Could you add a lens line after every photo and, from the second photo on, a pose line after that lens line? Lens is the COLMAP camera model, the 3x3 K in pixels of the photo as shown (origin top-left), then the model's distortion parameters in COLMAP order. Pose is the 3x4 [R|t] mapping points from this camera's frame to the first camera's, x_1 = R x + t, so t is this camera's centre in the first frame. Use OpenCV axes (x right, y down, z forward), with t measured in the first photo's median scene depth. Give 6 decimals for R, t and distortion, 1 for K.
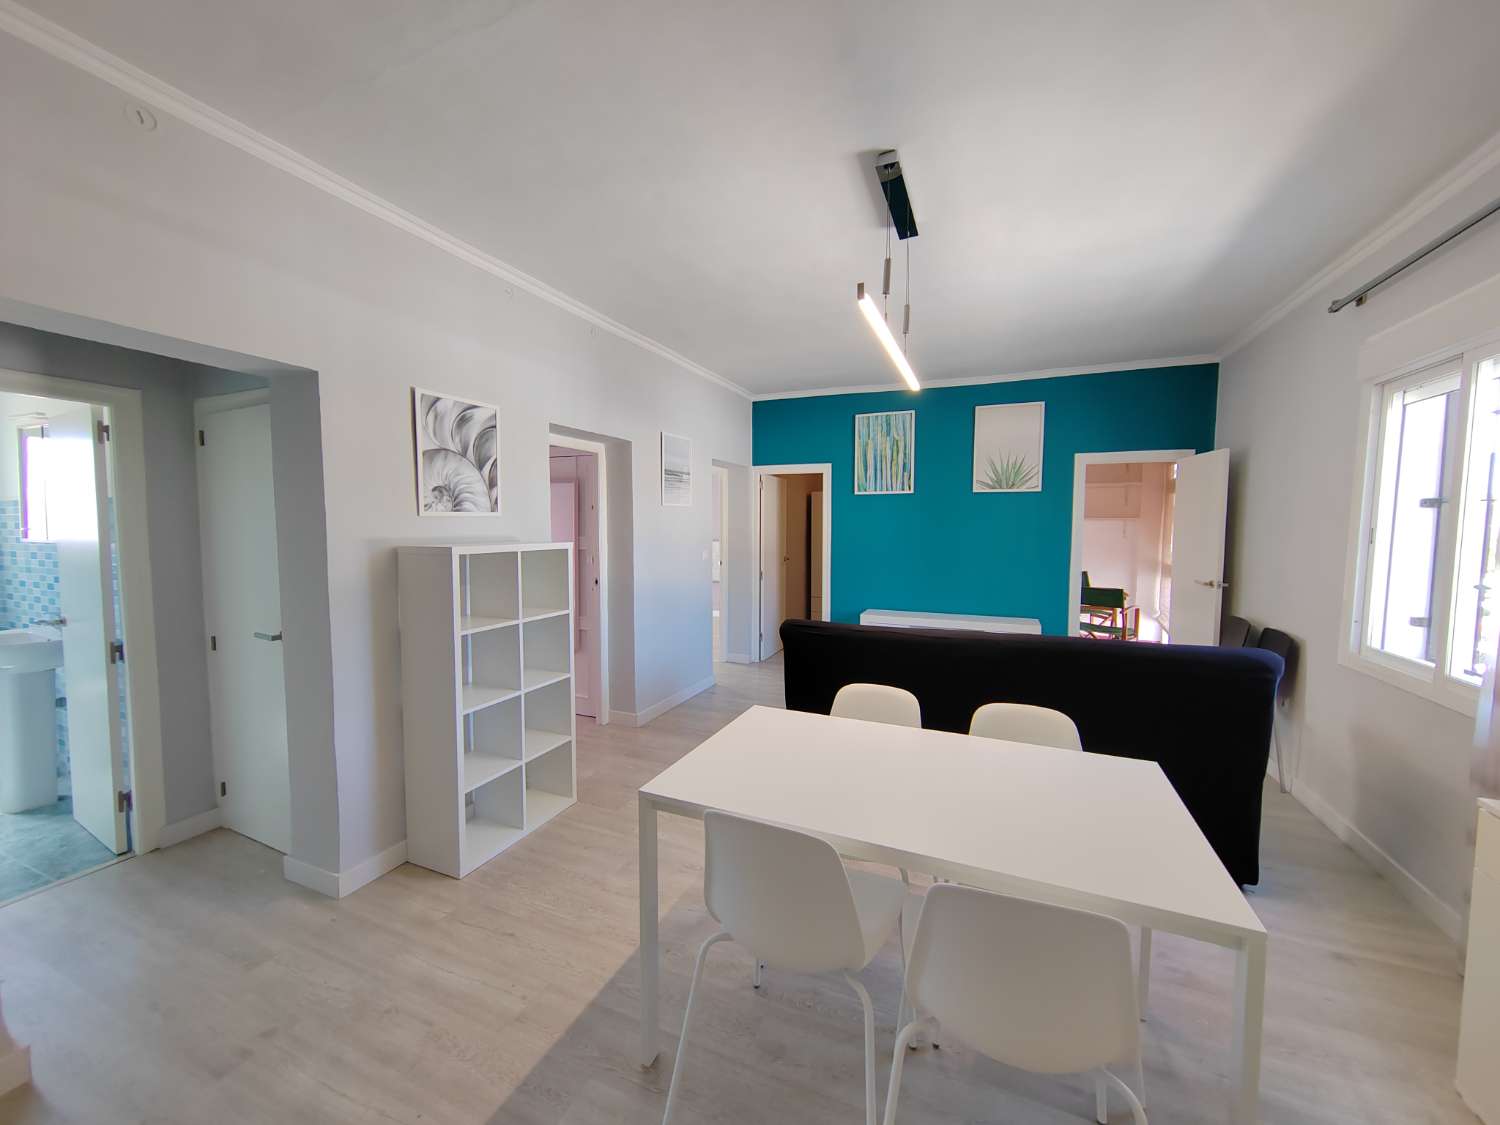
lens RADIAL K [[576.4, 0, 746.8], [0, 576.4, 559.3], [0, 0, 1]] dist [0.001432, -0.000075]
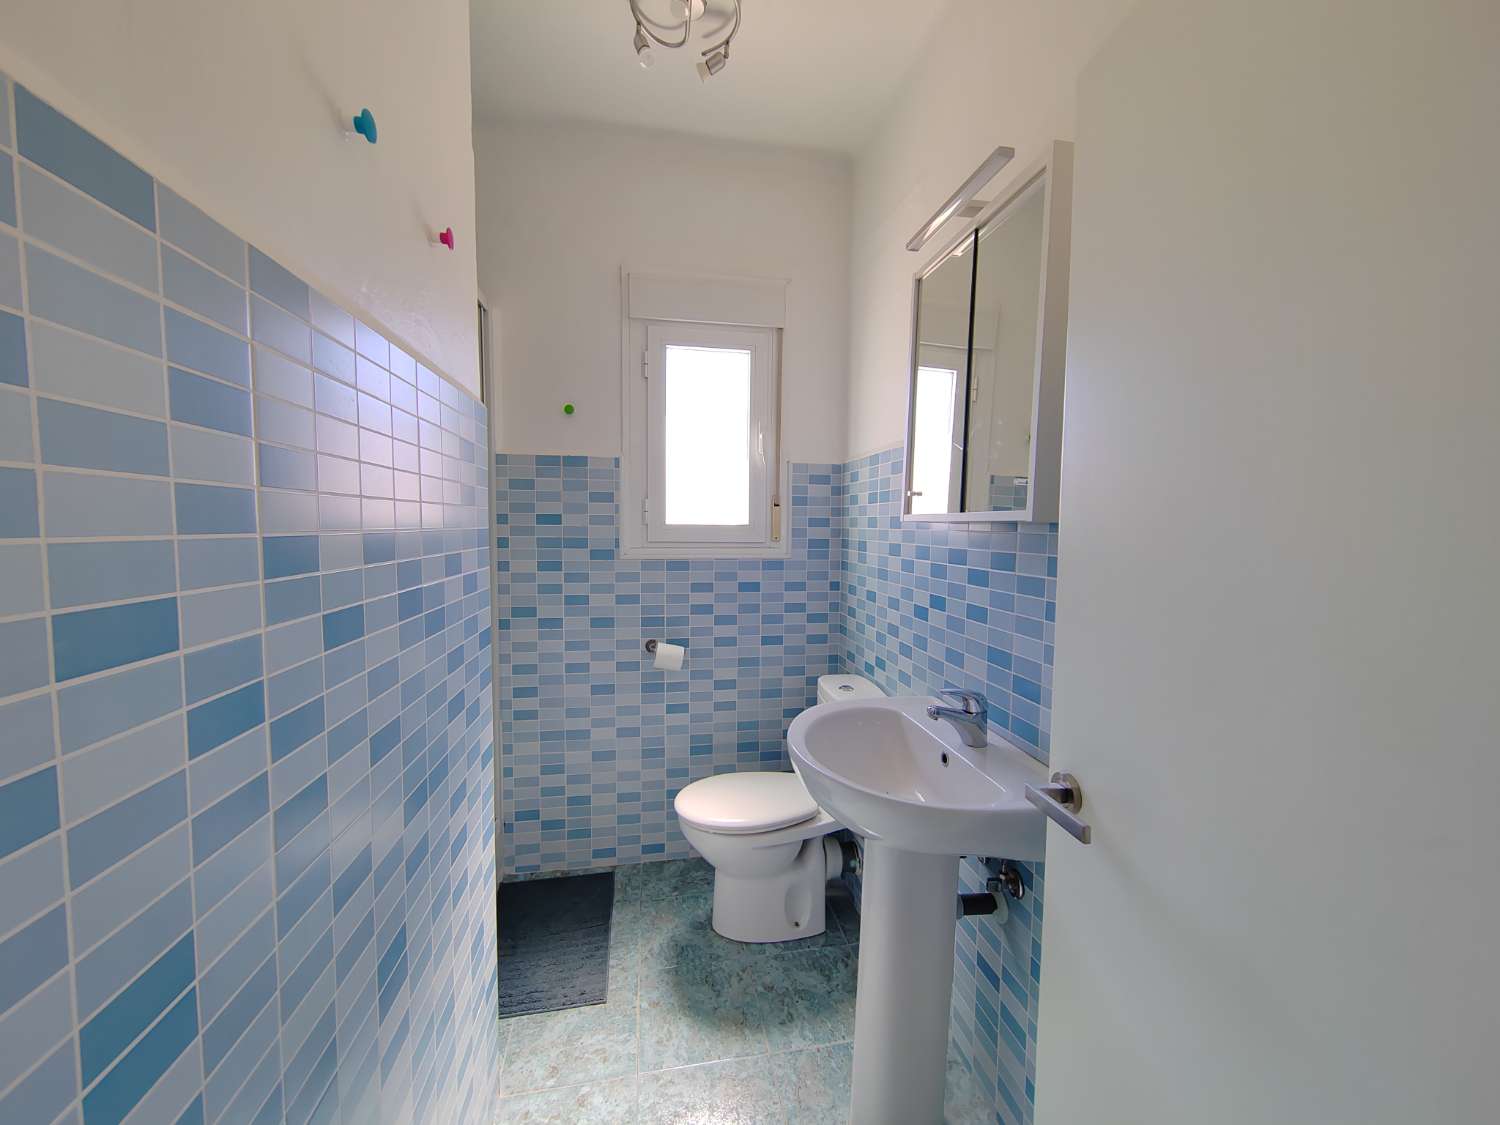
lens RADIAL K [[576.4, 0, 750.9], [0, 576.4, 563.5], [0, 0, 1]] dist [0.001432, -0.000075]
pose [[0.550937, 0.062205, -0.832225, -0.828864], [-0.062909, 0.997477, 0.032910, -0.002927], [0.832172, 0.034223, 0.553460, 0.566882]]
